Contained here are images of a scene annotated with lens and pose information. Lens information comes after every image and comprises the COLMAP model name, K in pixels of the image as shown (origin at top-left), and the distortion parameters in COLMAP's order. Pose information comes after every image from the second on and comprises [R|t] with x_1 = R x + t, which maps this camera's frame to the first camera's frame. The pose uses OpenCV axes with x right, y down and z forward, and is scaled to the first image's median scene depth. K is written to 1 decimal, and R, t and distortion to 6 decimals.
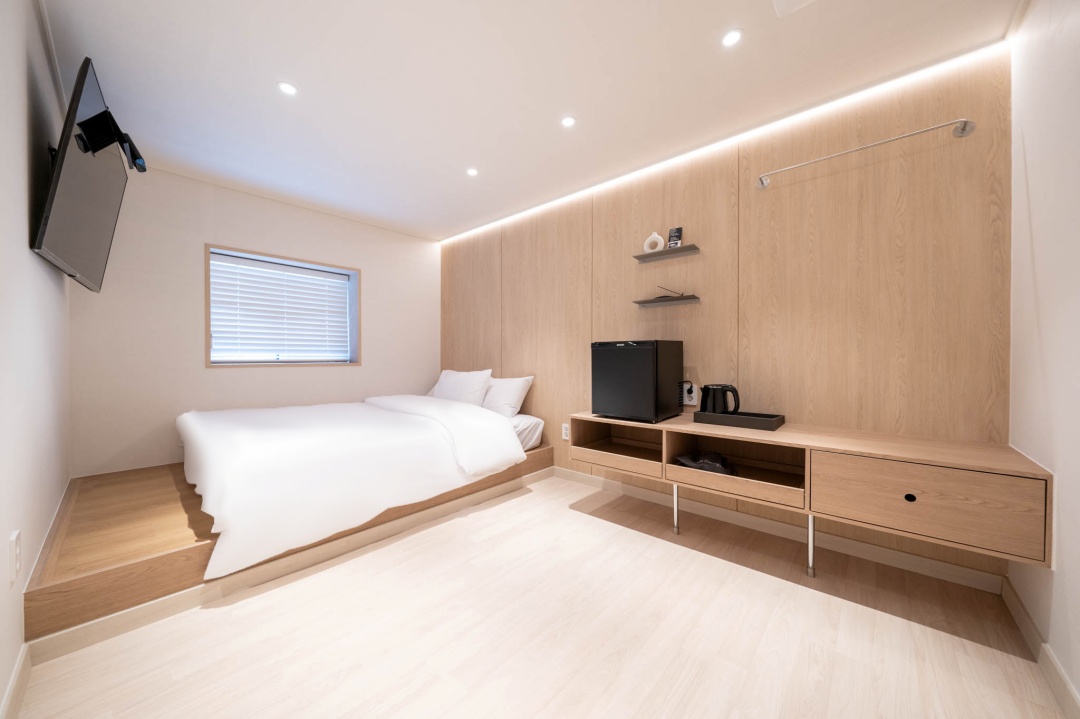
lens RADIAL K [[384.6, 0, 545.8], [0, 384.6, 359.6], [0, 0, 1]] dist [-0.001345, -0.000084]
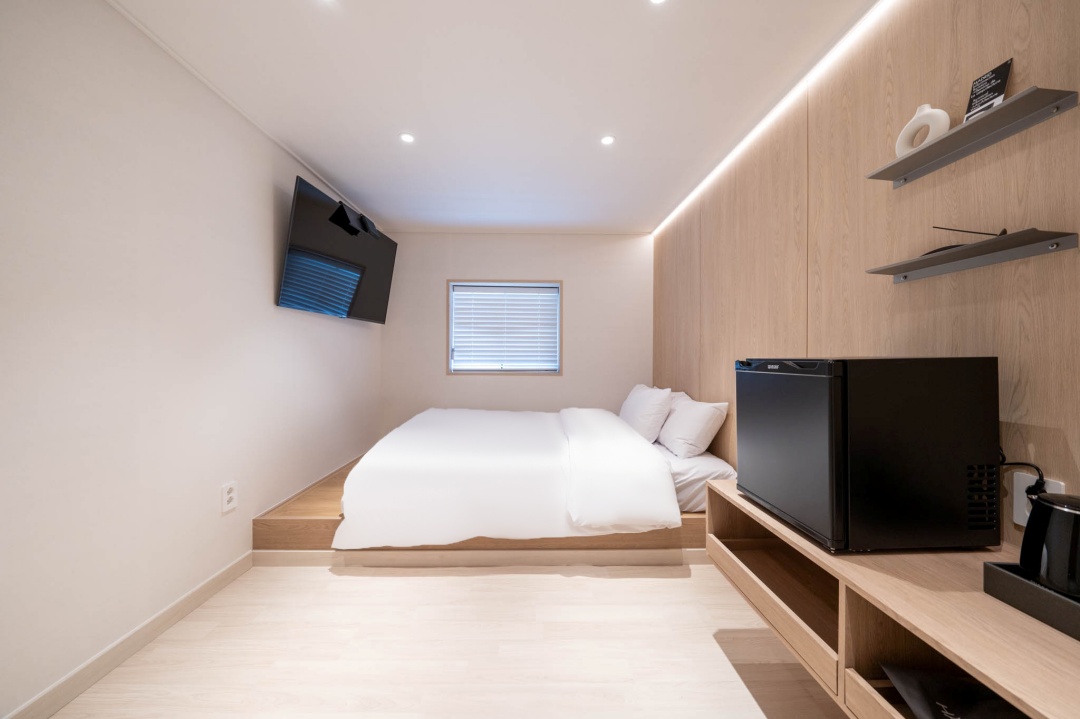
lens RADIAL K [[384.6, 0, 540.9], [0, 384.6, 356.7], [0, 0, 1]] dist [-0.001345, -0.000084]
pose [[0.667740, 0.002773, -0.744389, 0.295820], [-0.009038, 0.999950, -0.004382, -0.037419], [0.744339, 0.009654, 0.667732, 0.361563]]
